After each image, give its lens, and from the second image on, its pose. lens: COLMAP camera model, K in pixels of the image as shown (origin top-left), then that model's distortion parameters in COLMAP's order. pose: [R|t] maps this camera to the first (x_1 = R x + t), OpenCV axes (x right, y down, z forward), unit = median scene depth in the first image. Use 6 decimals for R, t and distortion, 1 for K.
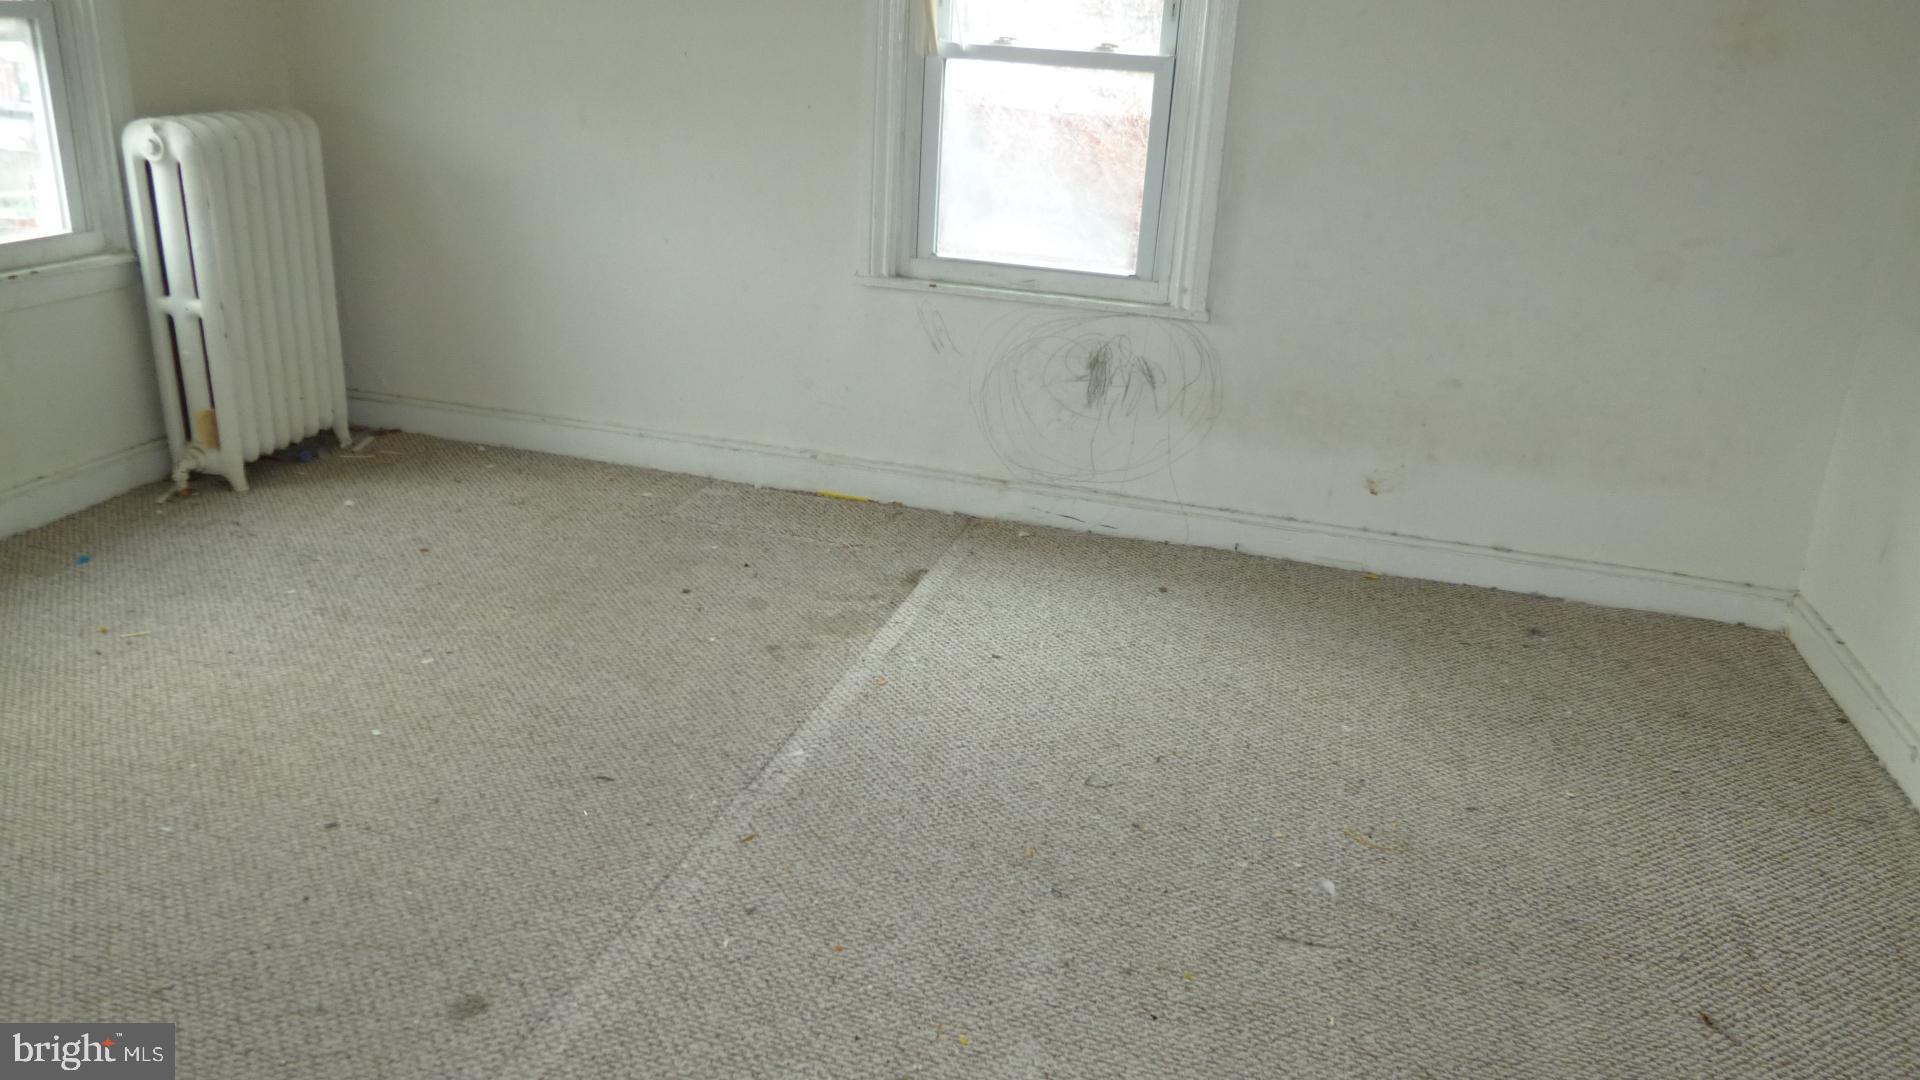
lens RADIAL K [[1391.3, 0, 959.6], [0, 1391.3, 545.6], [0, 0, 1]] dist [-0.059035, 0.021958]
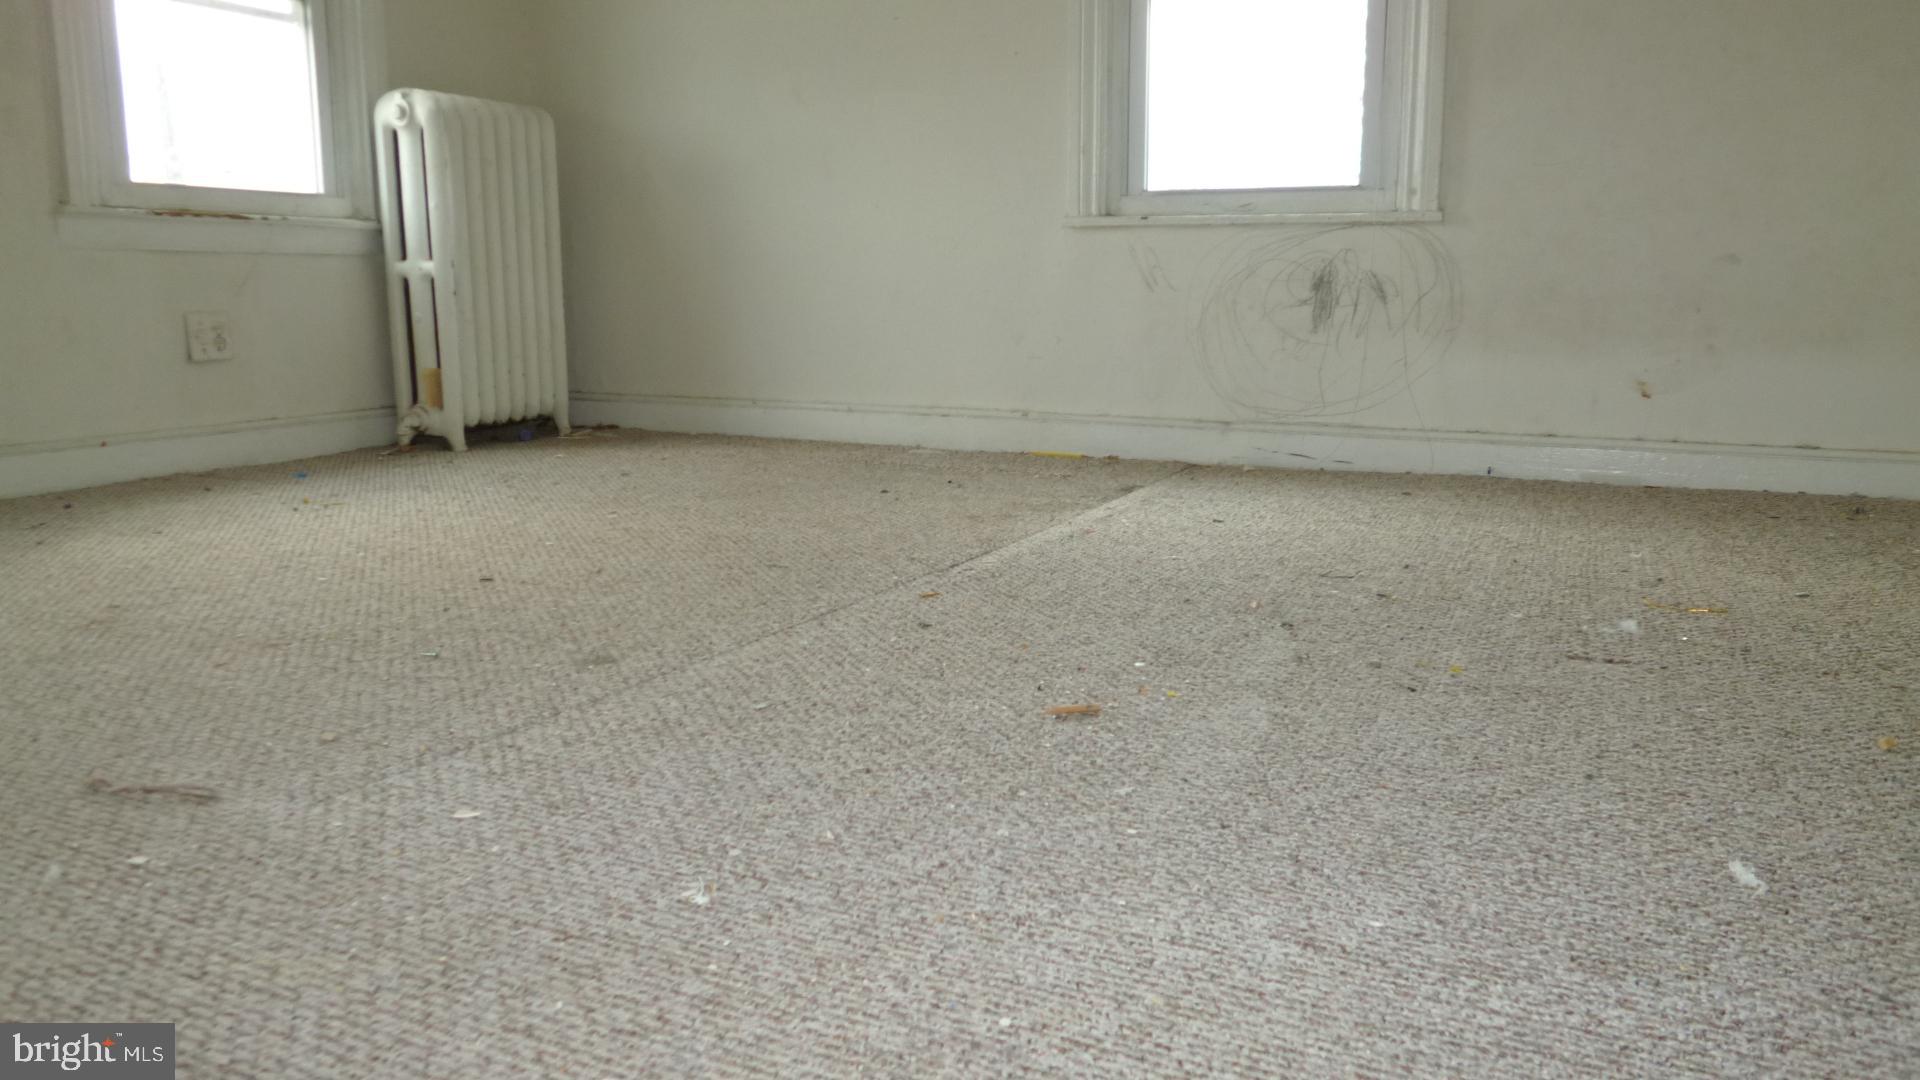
lens RADIAL K [[1391.3, 0, 957.3], [0, 1391.3, 540.4], [0, 0, 1]] dist [-0.059035, 0.021958]
pose [[0.985270, -0.025754, -0.169056, 0.009996], [-0.006039, 0.982738, -0.184905, 0.215656], [0.170900, 0.183202, 0.968106, 0.087740]]
